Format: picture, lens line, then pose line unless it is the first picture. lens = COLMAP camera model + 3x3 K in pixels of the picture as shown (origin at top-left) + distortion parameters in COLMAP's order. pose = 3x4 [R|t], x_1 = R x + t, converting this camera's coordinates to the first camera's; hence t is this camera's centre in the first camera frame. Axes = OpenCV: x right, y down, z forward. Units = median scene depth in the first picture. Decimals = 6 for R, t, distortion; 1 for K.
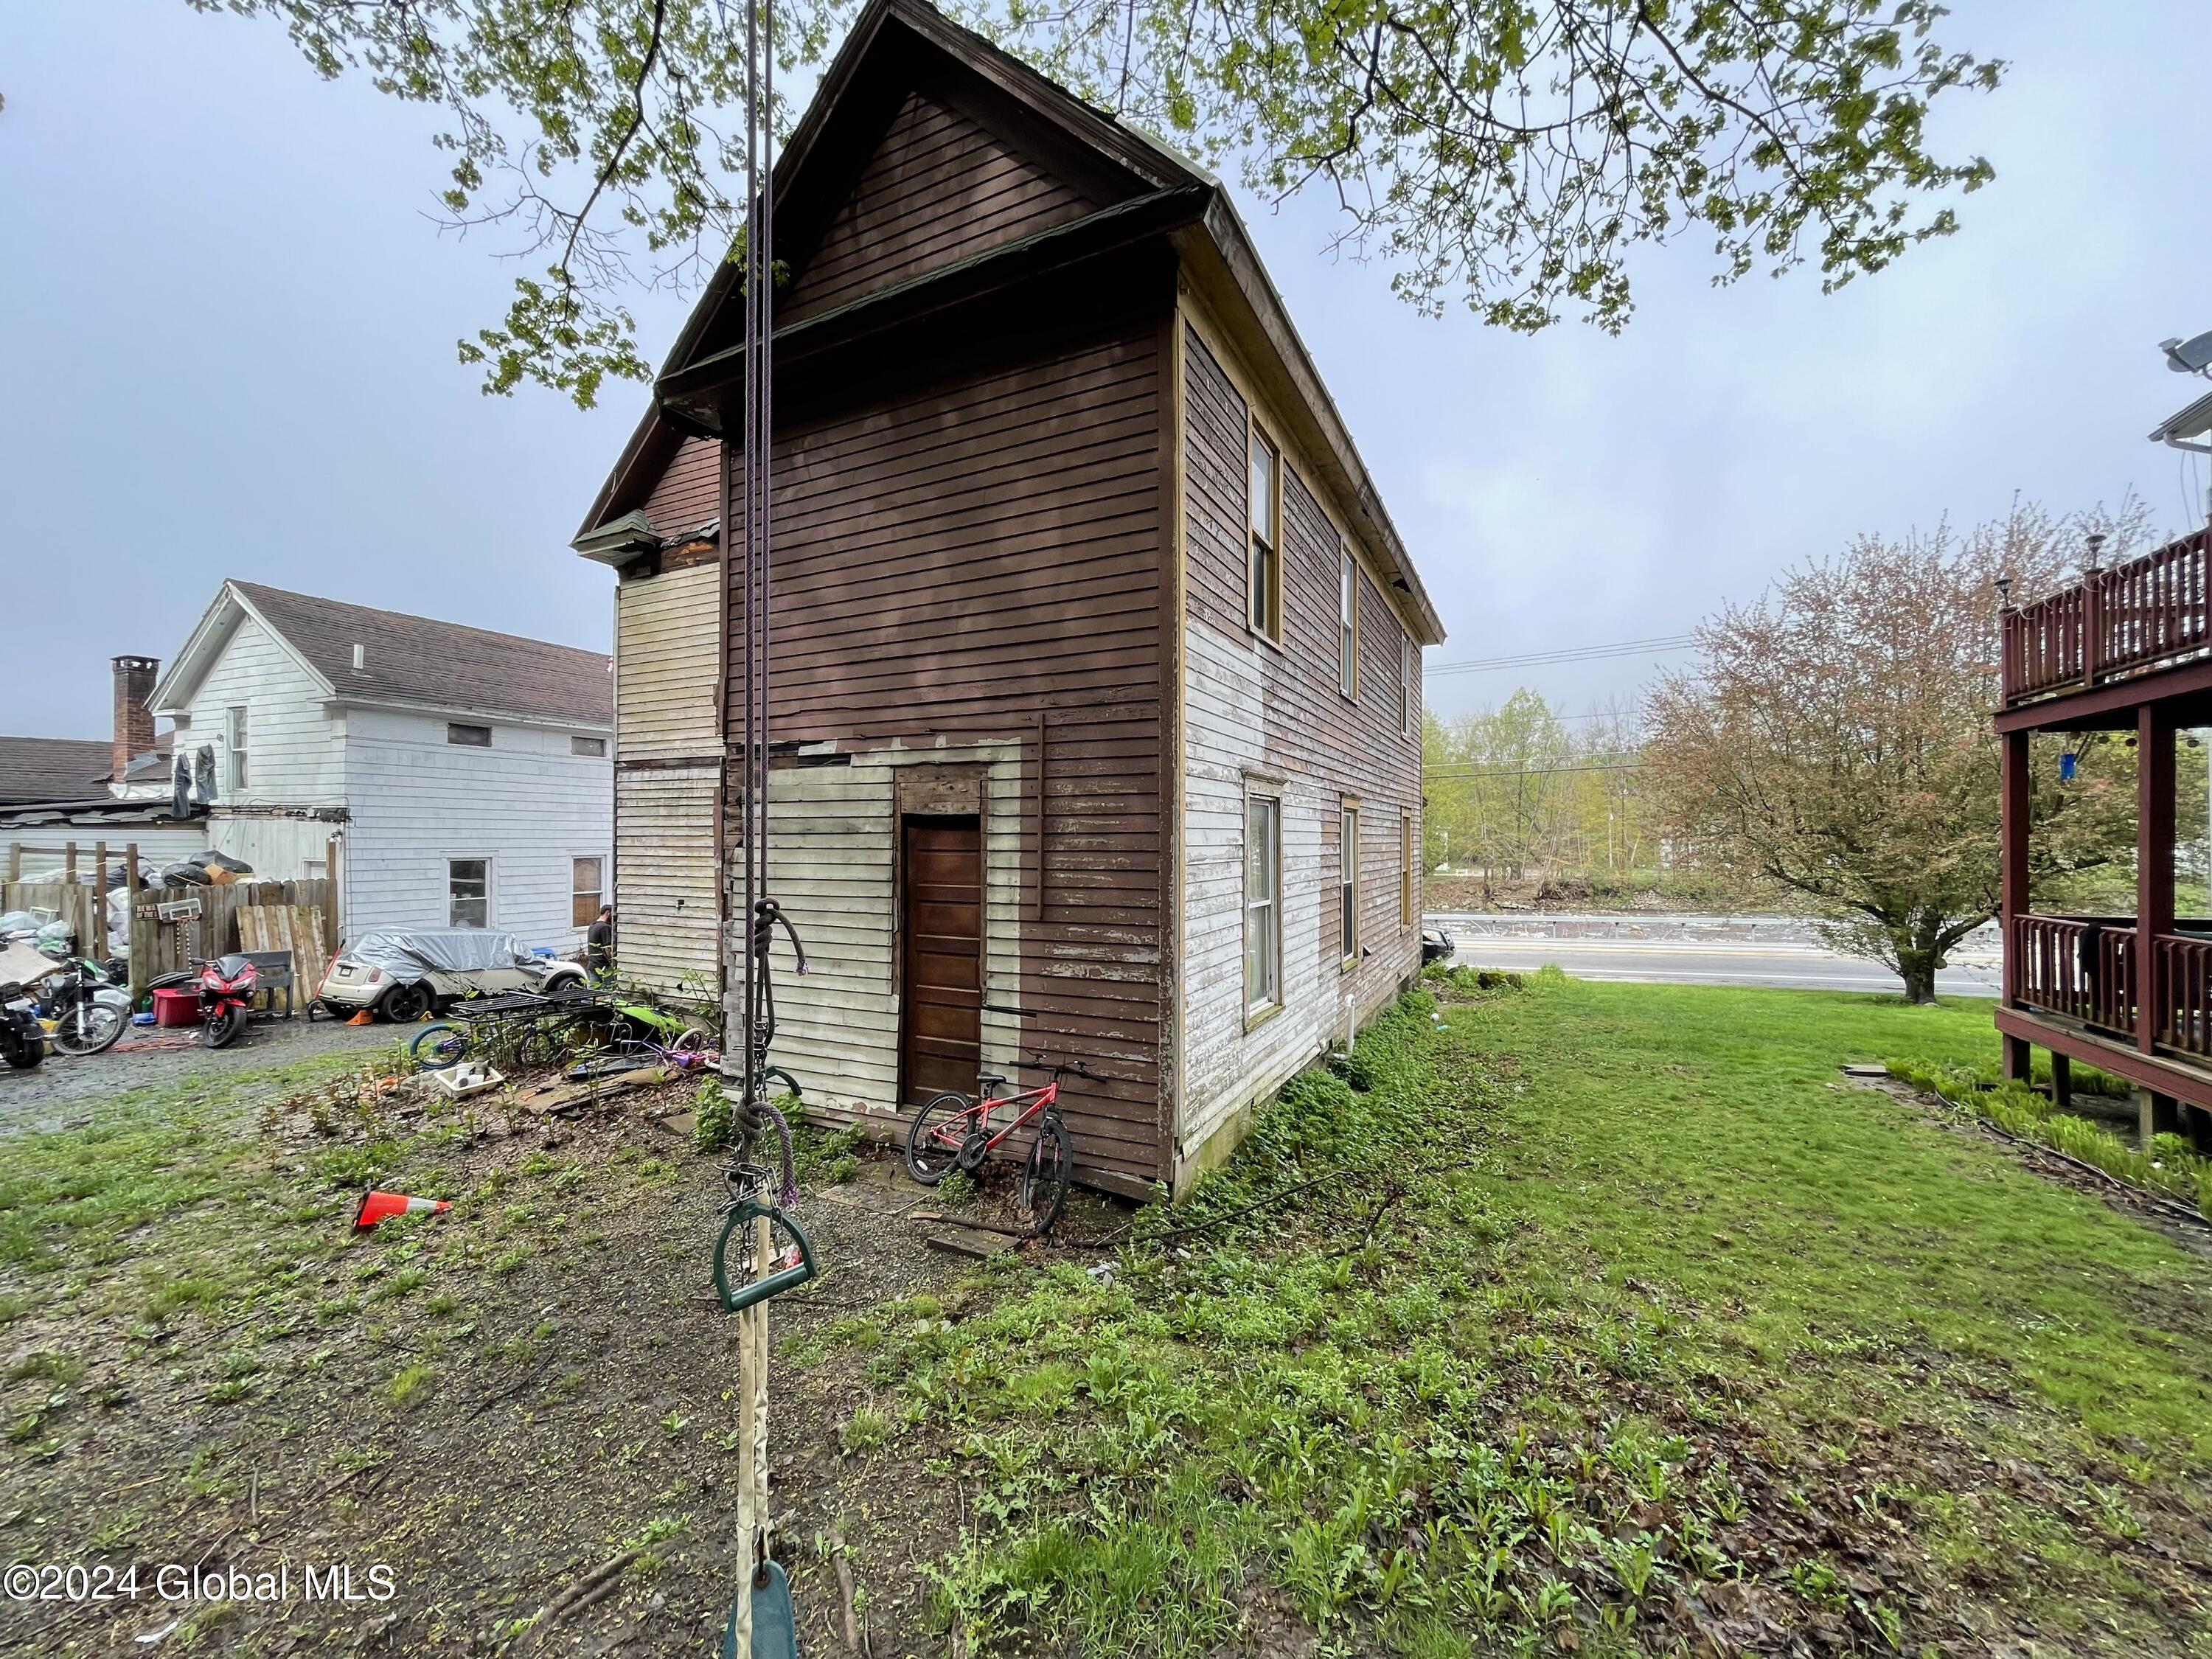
lens RADIAL K [[886.3, 0, 1103.9], [0, 886.3, 831.8], [0, 0, 1]] dist [-0.001361, -0.000260]
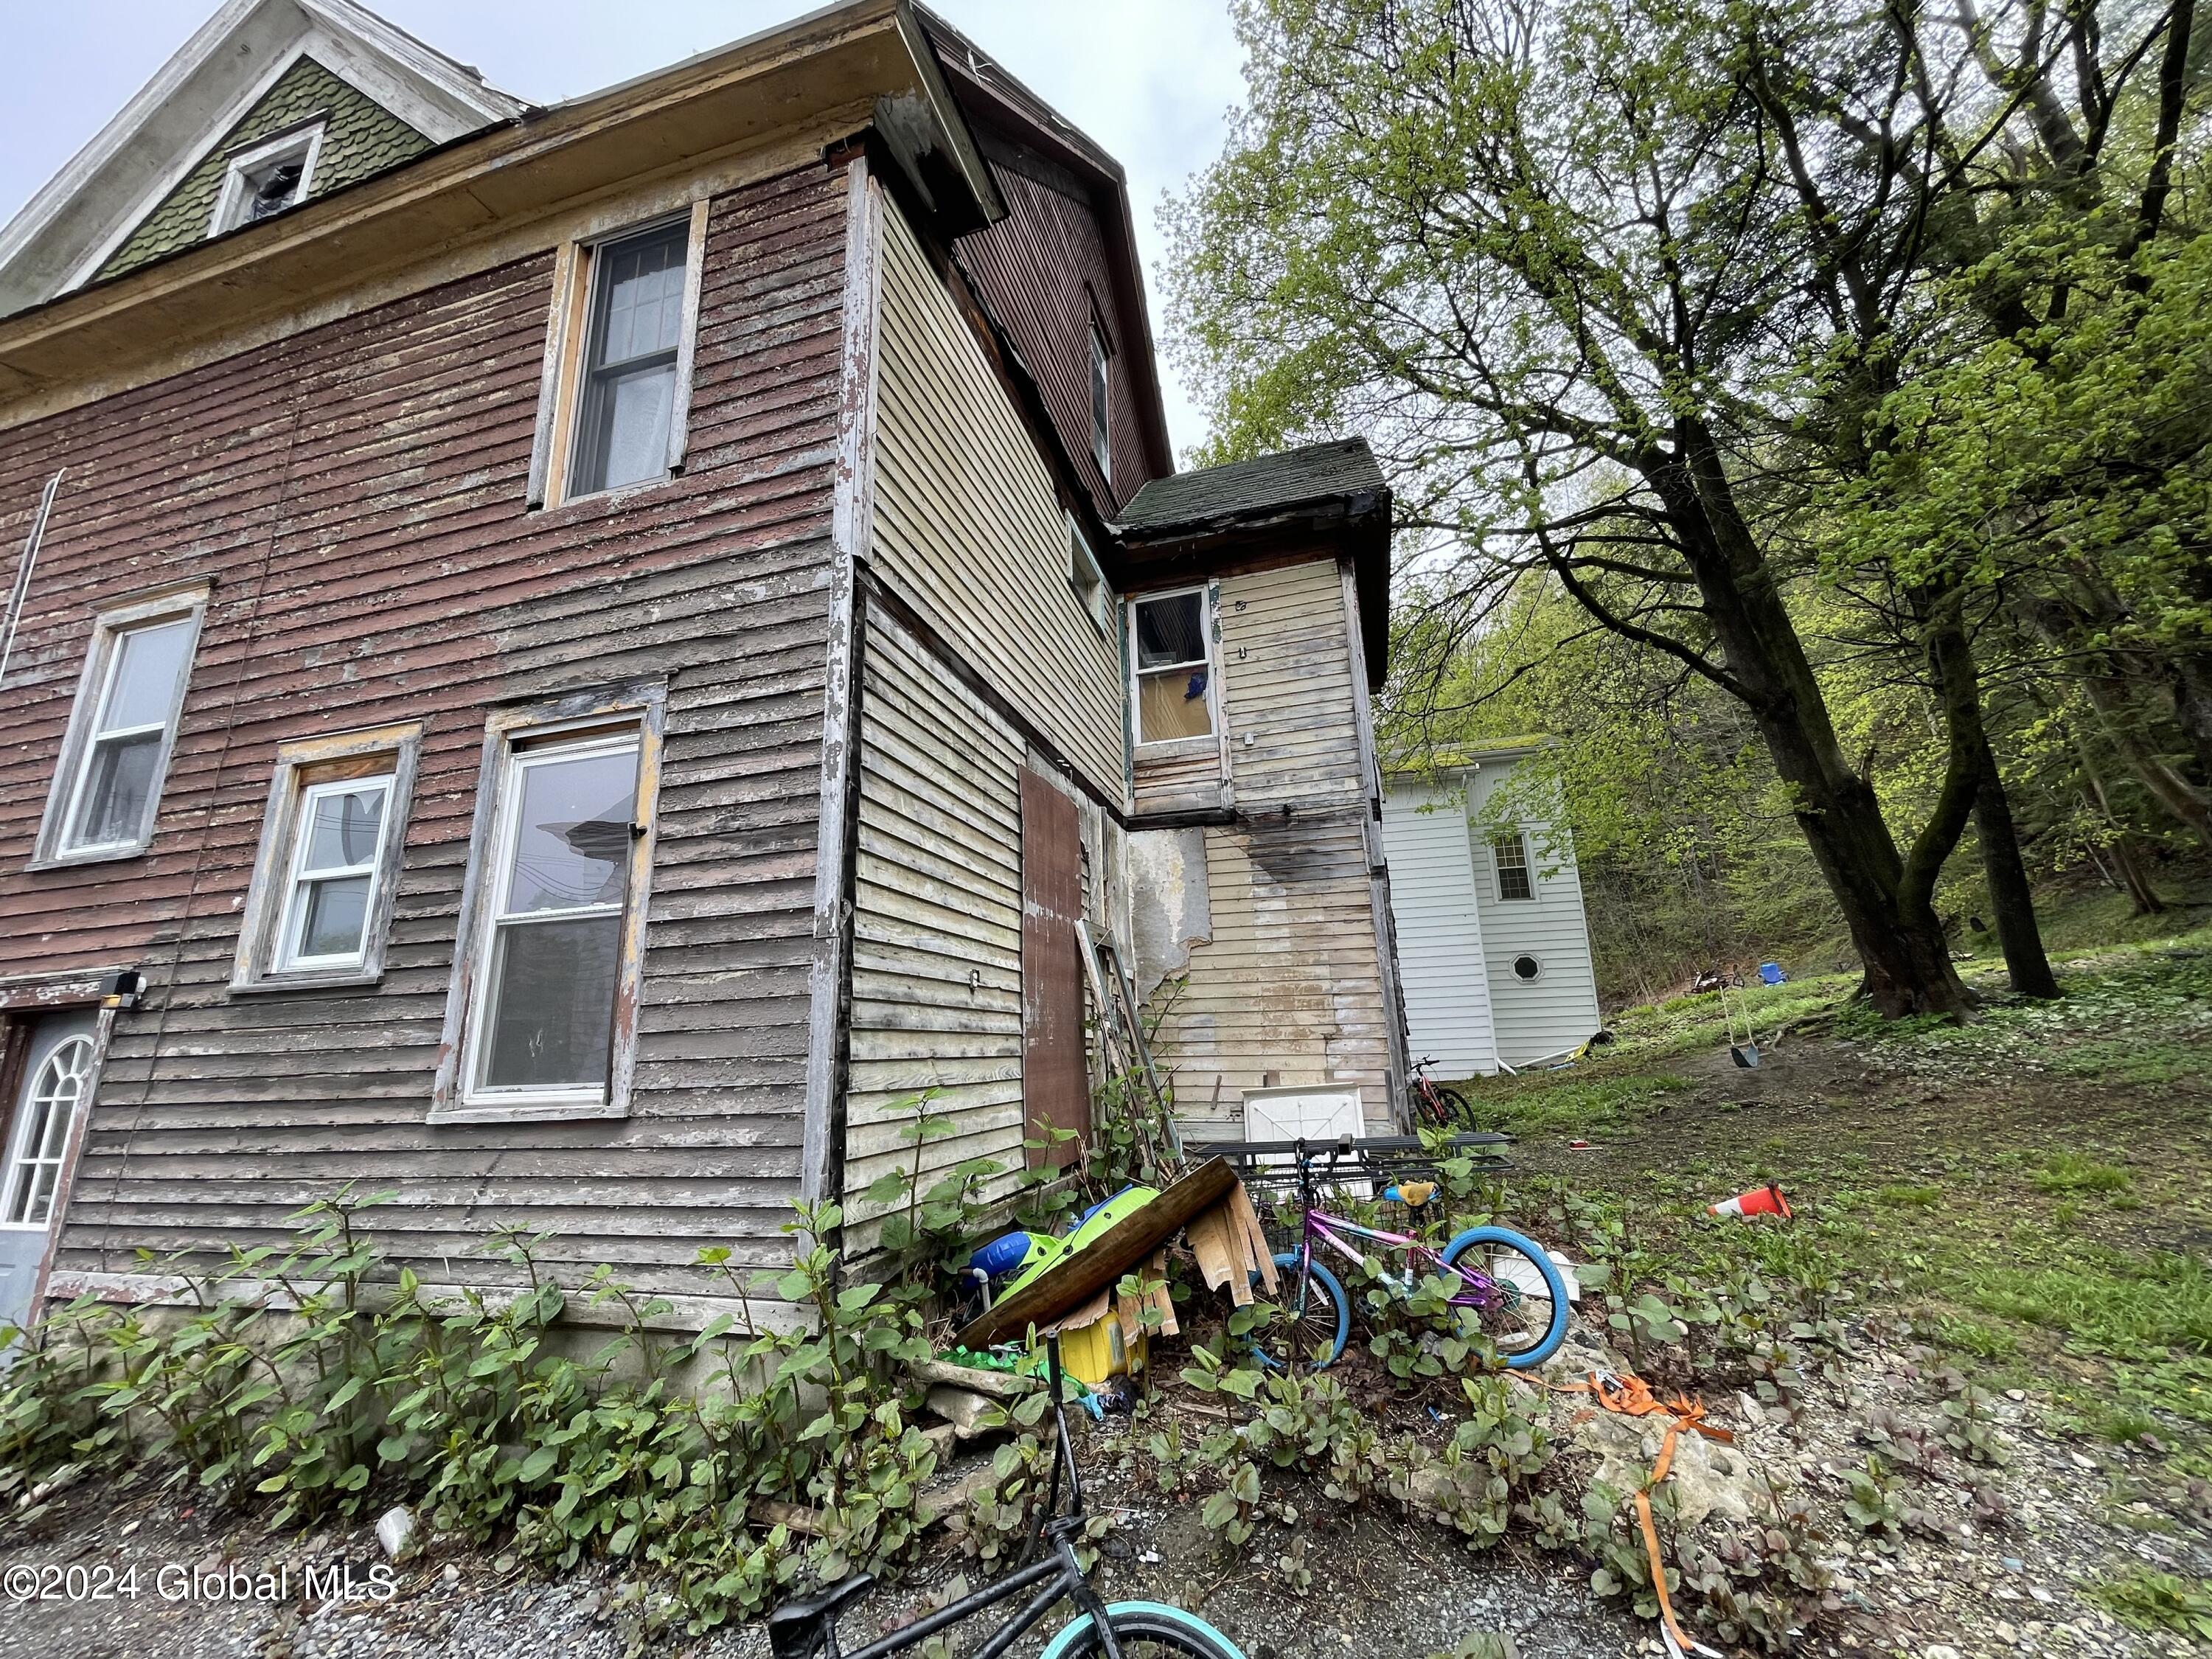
lens RADIAL K [[888.3, 0, 1099.6], [0, 888.3, 828.5], [0, 0, 1]] dist [0.001651, 0.000152]
pose [[-0.176048, 0.249379, 0.952269, -1.225376], [0.025027, 0.968200, -0.248924, 0.158920], [-0.984063, -0.019991, -0.176691, 1.347921]]
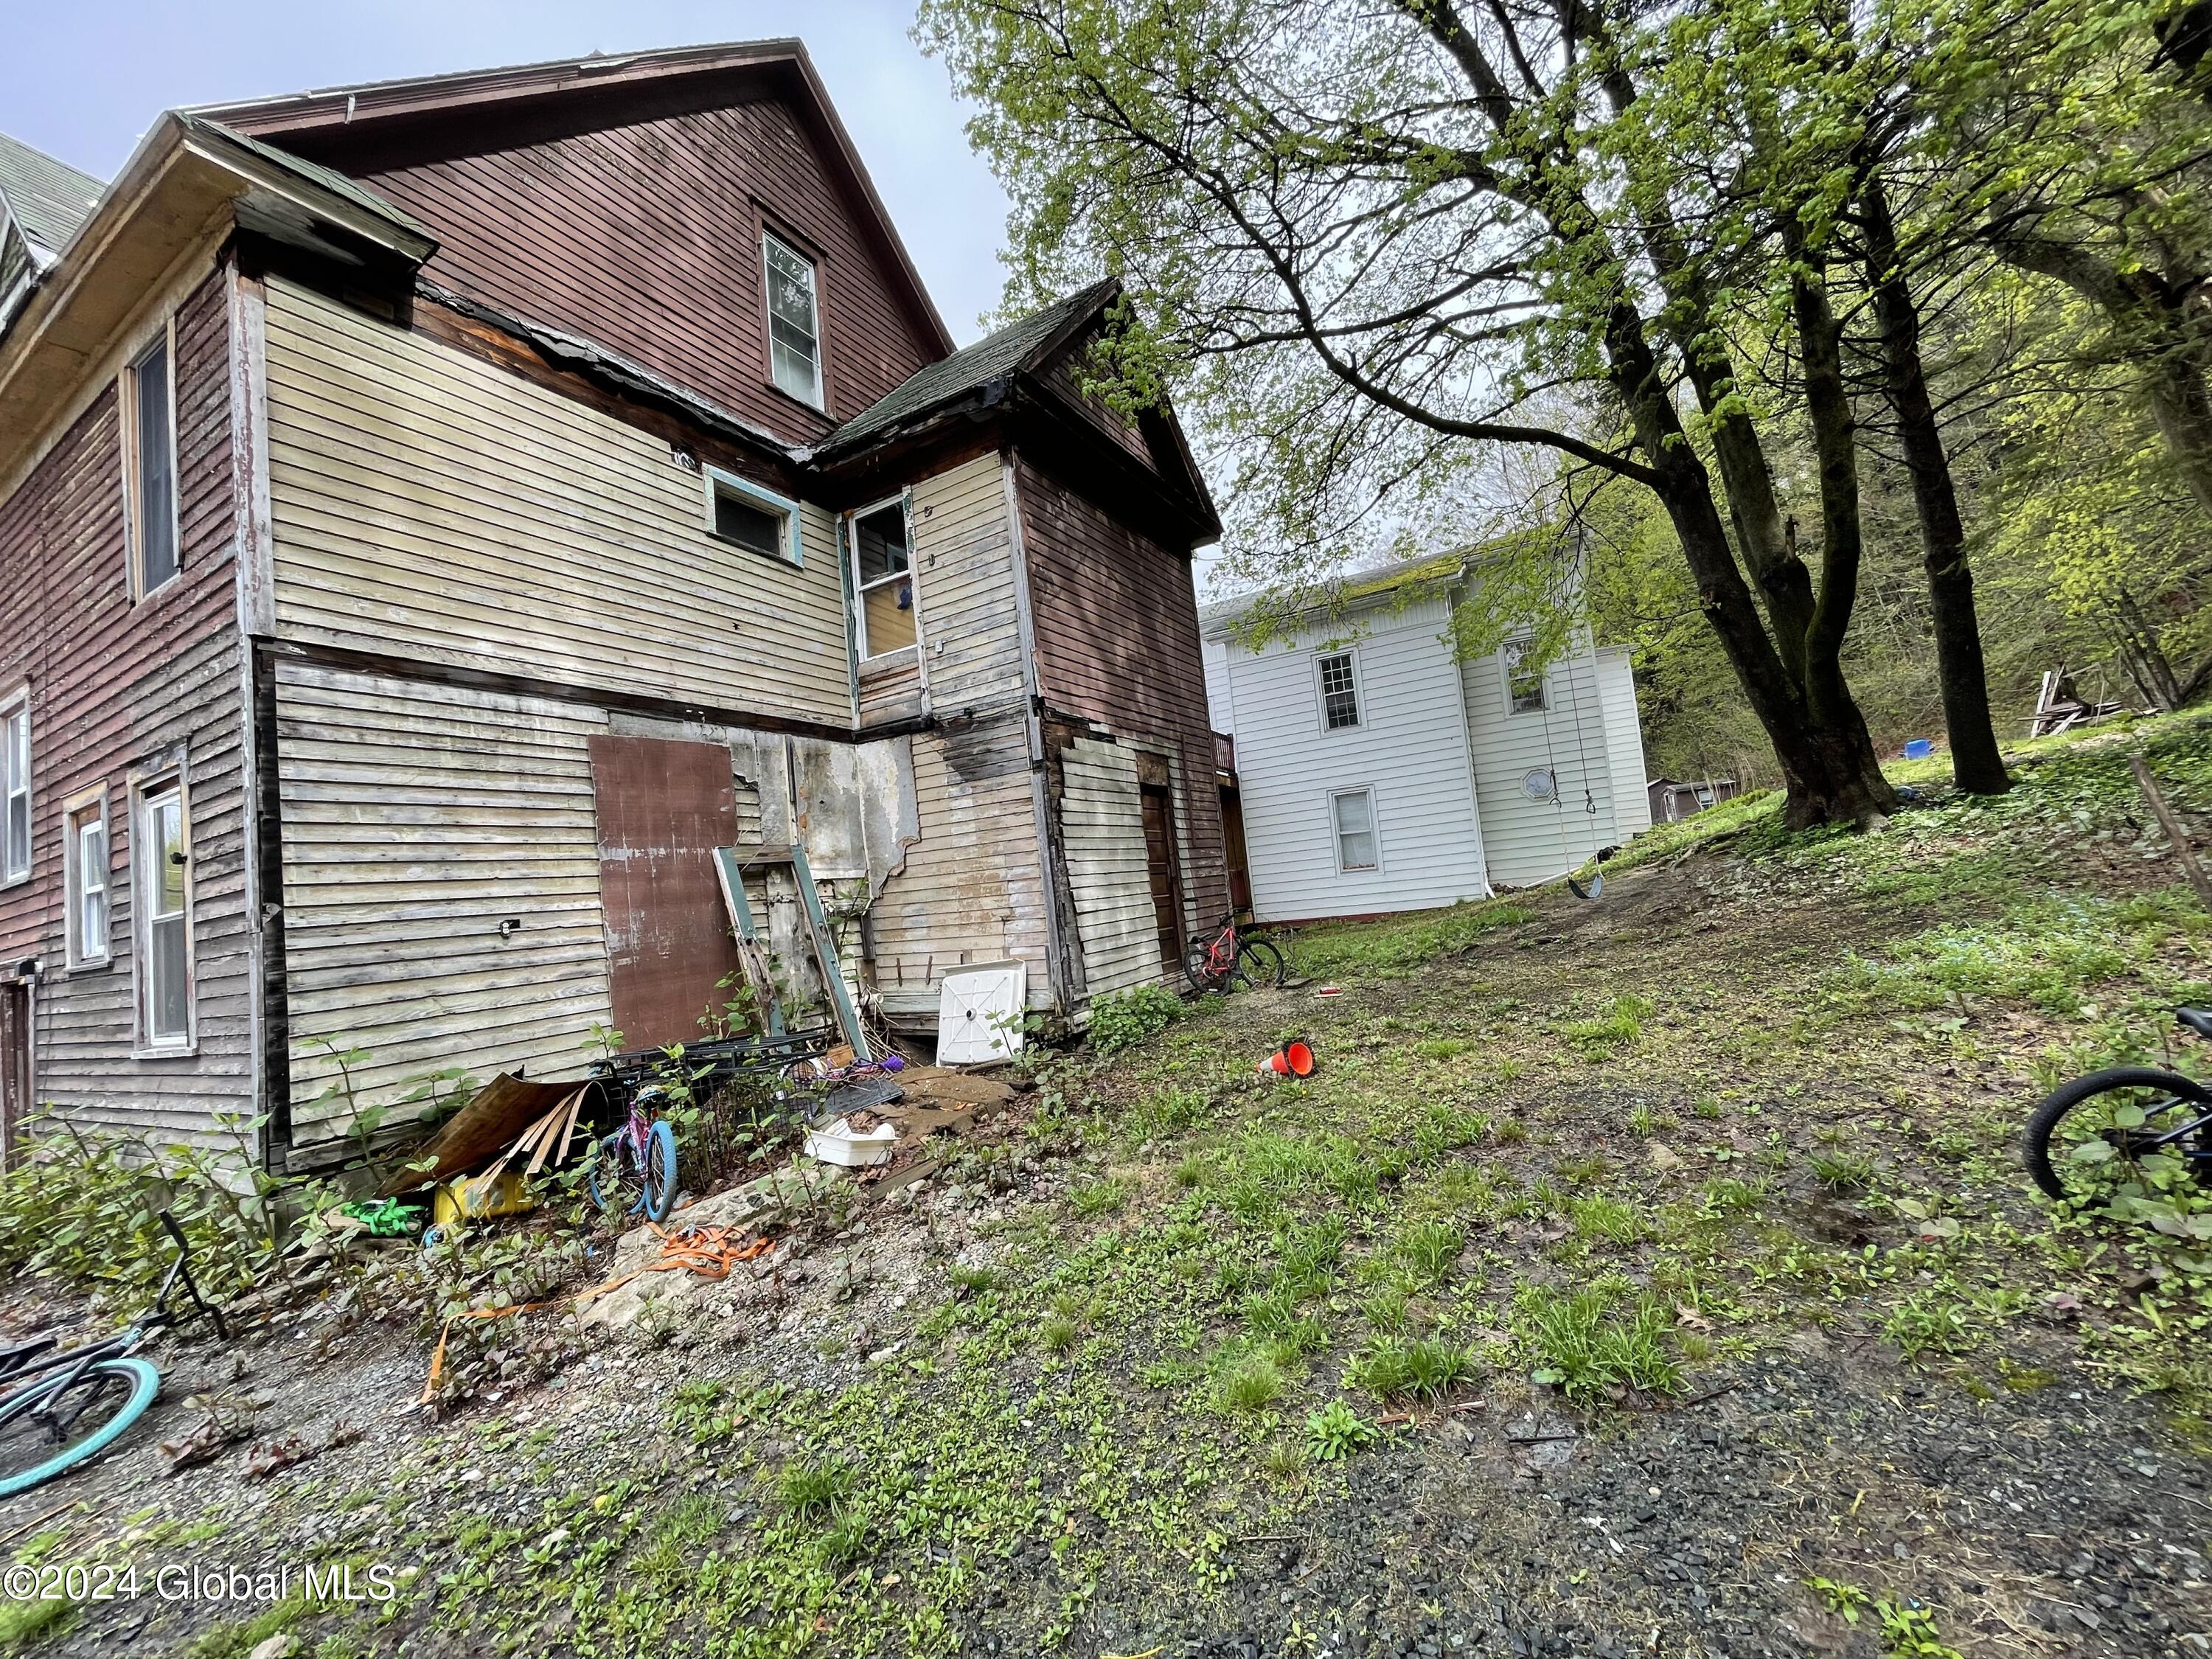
lens RADIAL K [[891.7, 0, 1106.0], [0, 891.7, 829.5], [0, 0, 1]] dist [-0.000754, -0.000867]
pose [[0.053133, 0.069255, 0.996183, -1.357537], [0.096721, 0.992545, -0.074161, 0.130315], [-0.993892, 0.100292, 0.046038, 0.782534]]
